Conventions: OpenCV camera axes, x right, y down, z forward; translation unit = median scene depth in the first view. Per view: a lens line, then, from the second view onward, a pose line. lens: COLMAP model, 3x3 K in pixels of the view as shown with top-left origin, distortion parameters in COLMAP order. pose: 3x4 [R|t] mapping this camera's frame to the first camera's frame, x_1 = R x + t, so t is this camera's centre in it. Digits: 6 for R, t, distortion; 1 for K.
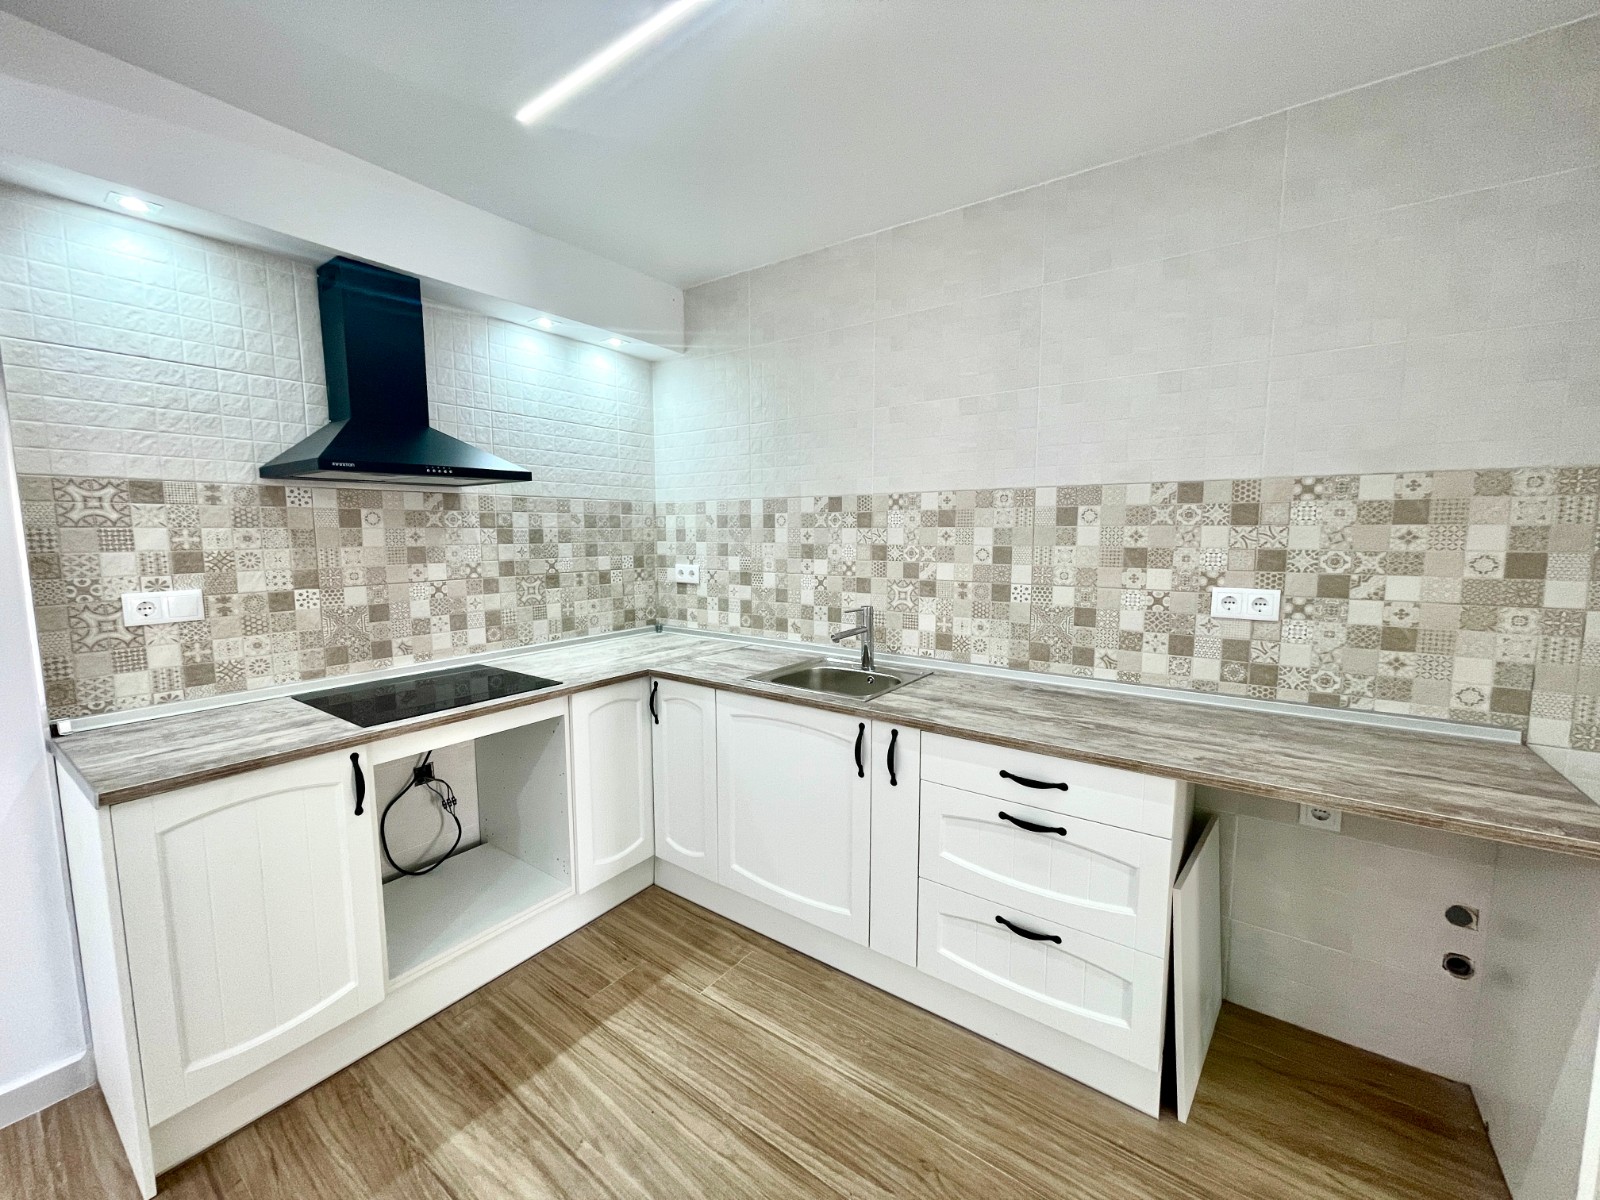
lens RADIAL K [[645.8, 0, 793.8], [0, 645.8, 598.8], [0, 0, 1]] dist [-0.002380, 0.000917]
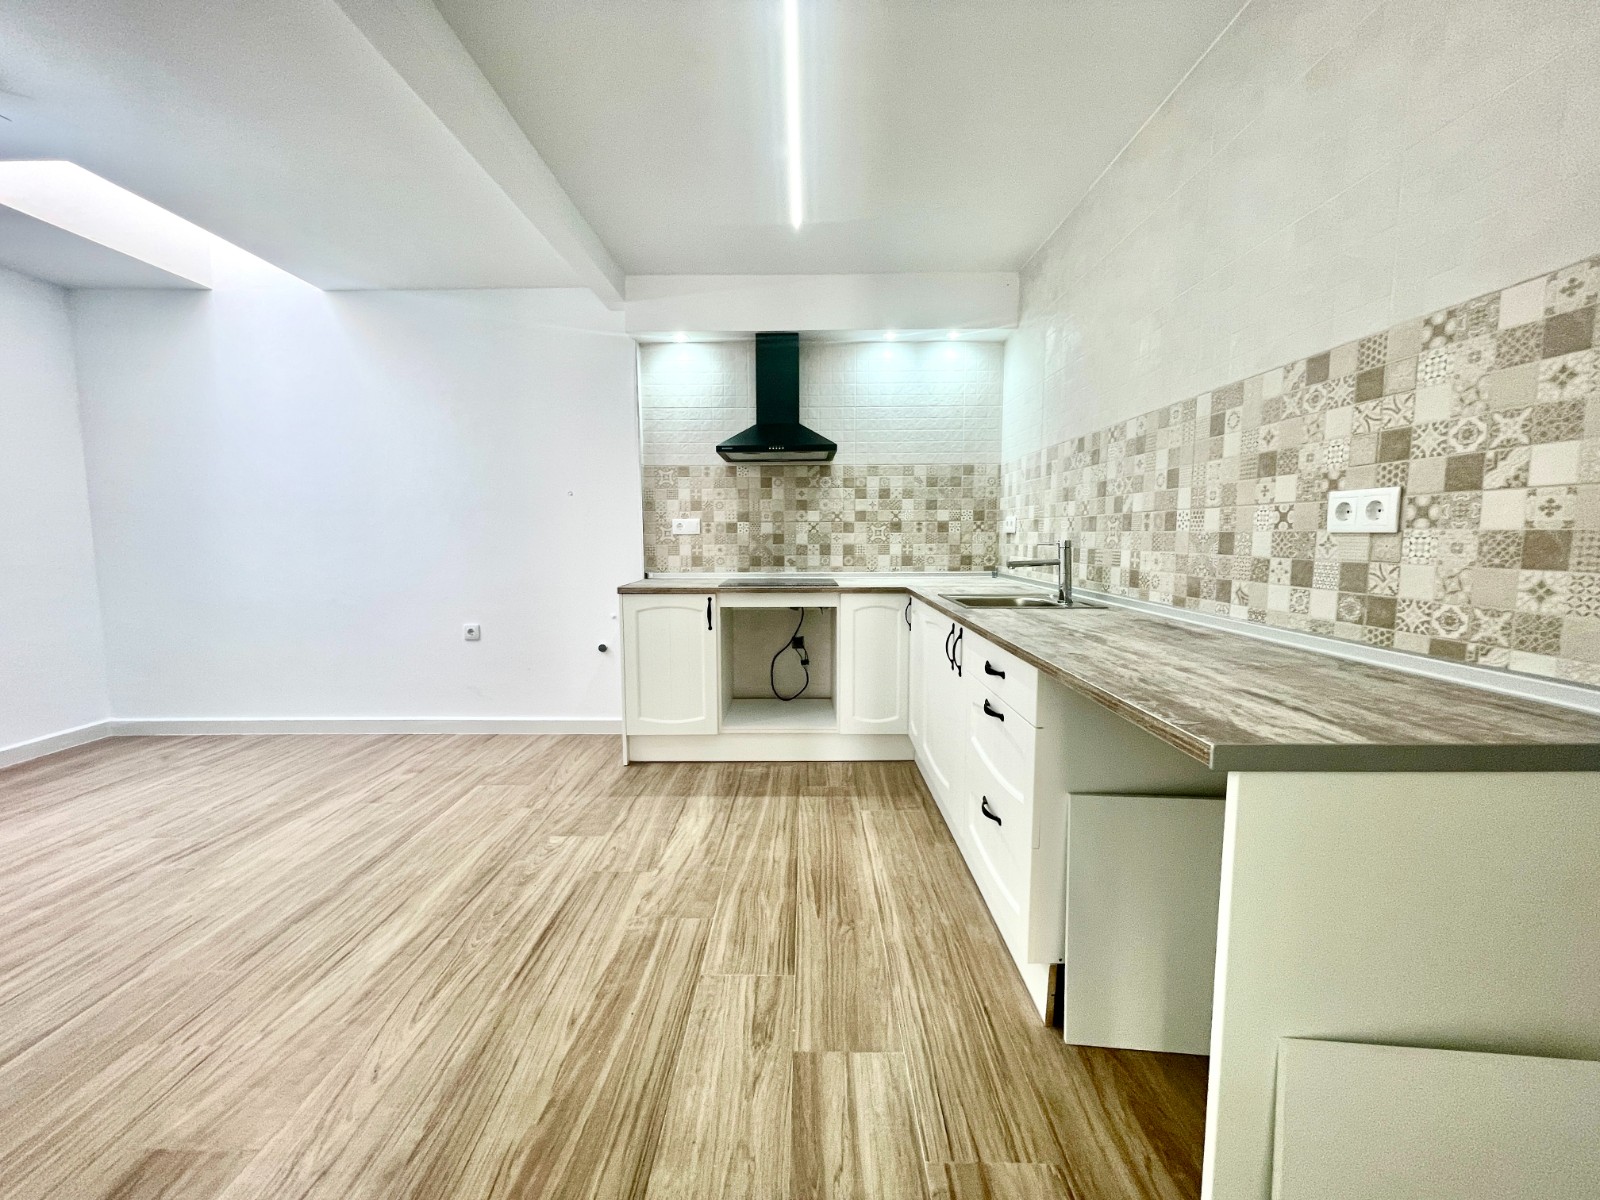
lens RADIAL K [[645.8, 0, 790.5], [0, 645.8, 598.9], [0, 0, 1]] dist [-0.002380, 0.000917]
pose [[0.571408, 0.082219, -0.816537, 0.894645], [-0.084350, 0.995583, 0.041221, 0.123973], [0.816320, 0.045321, 0.575820, 0.072163]]
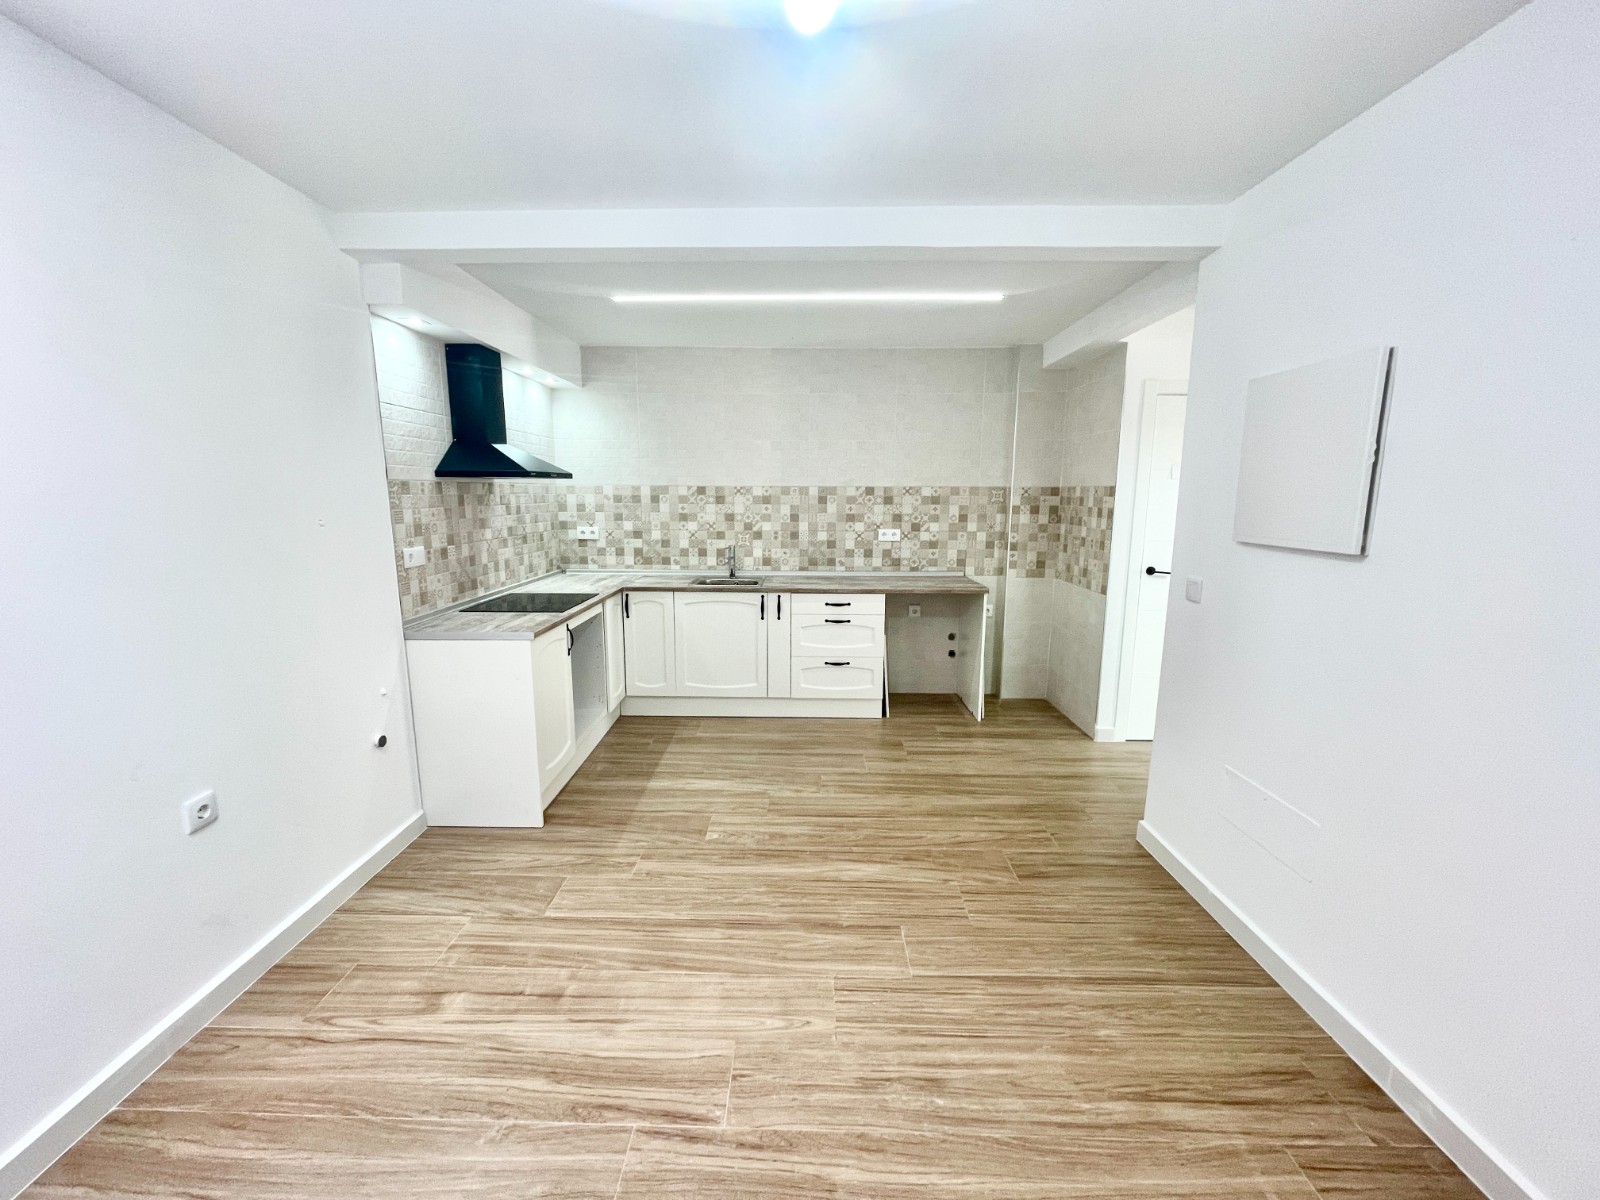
lens RADIAL K [[645.8, 0, 797.4], [0, 645.8, 601.7], [0, 0, 1]] dist [-0.002380, 0.000917]
pose [[0.816905, -0.089964, 0.569713, -1.055175], [0.054643, 0.995389, 0.078831, 0.047538], [-0.574178, -0.033267, 0.818054, -0.876617]]
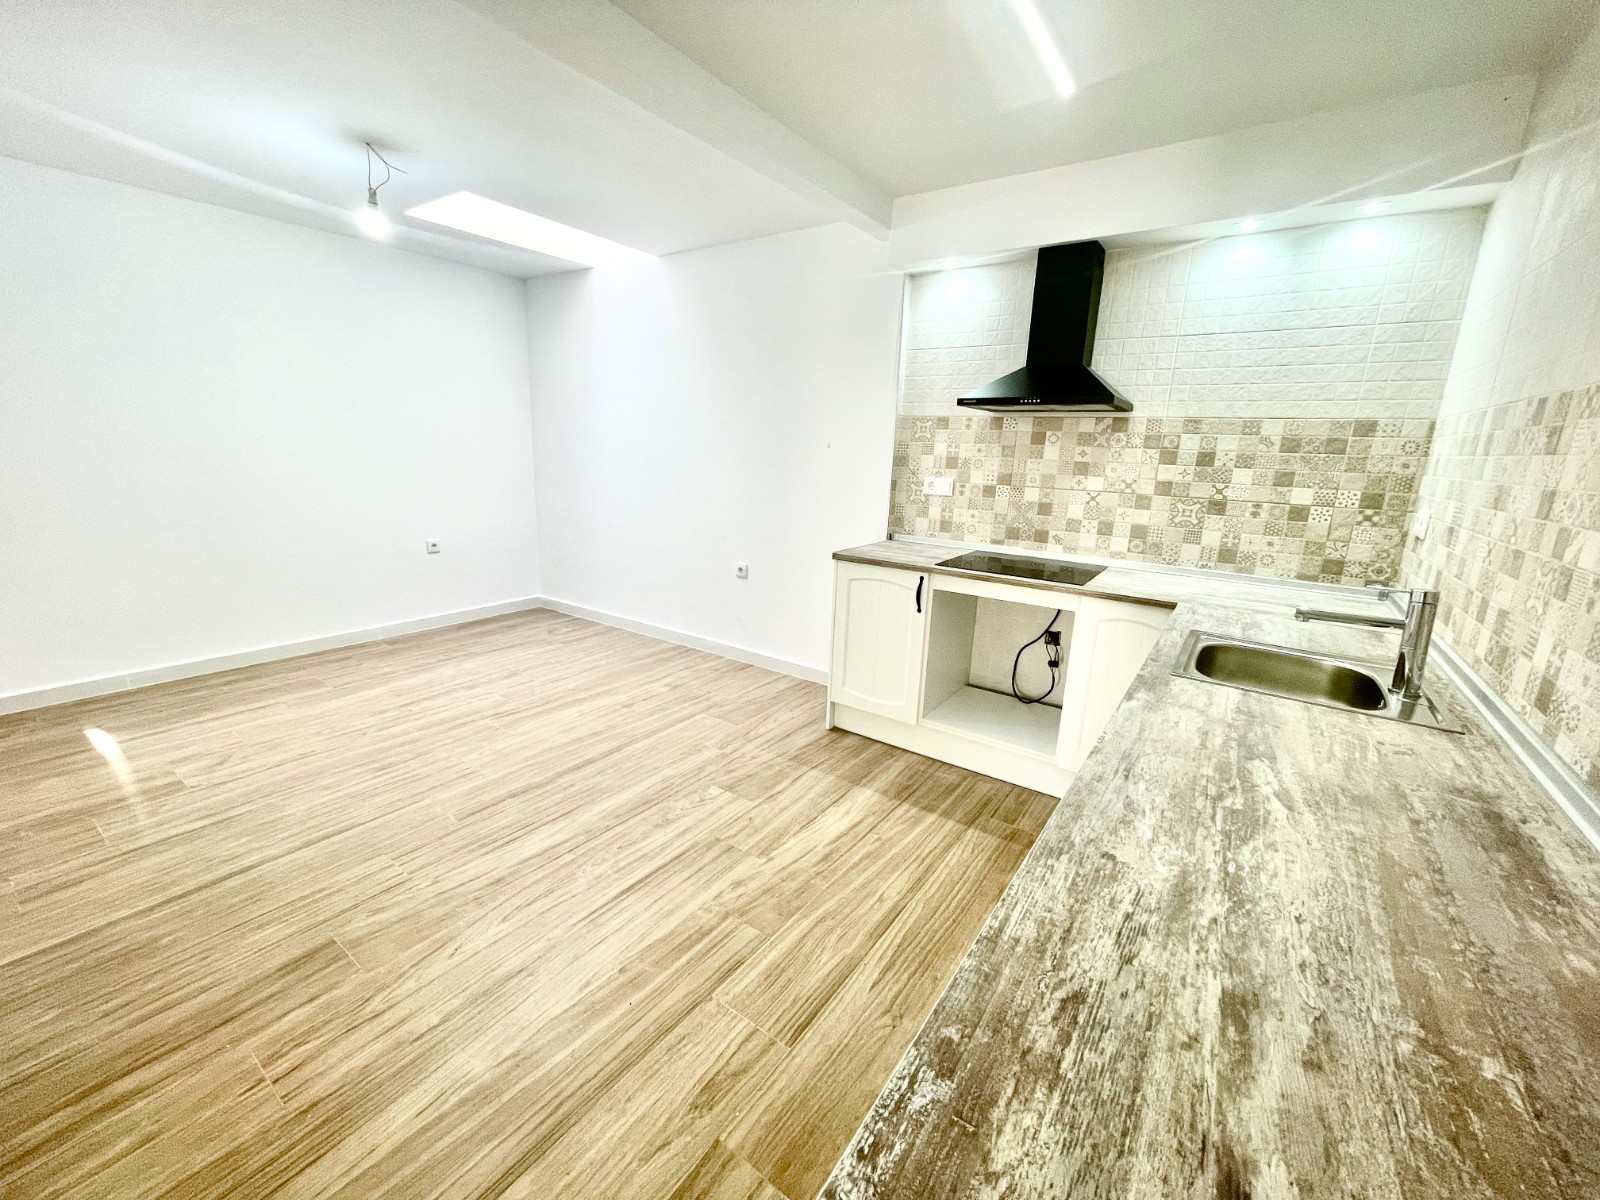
lens RADIAL K [[645.8, 0, 791.3], [0, 645.8, 595.6], [0, 0, 1]] dist [-0.002380, 0.000917]
pose [[0.004094, 0.231499, -0.972826, 0.857641], [-0.139757, 0.963419, 0.228673, -0.046507], [0.990177, 0.135023, 0.036298, 0.516588]]
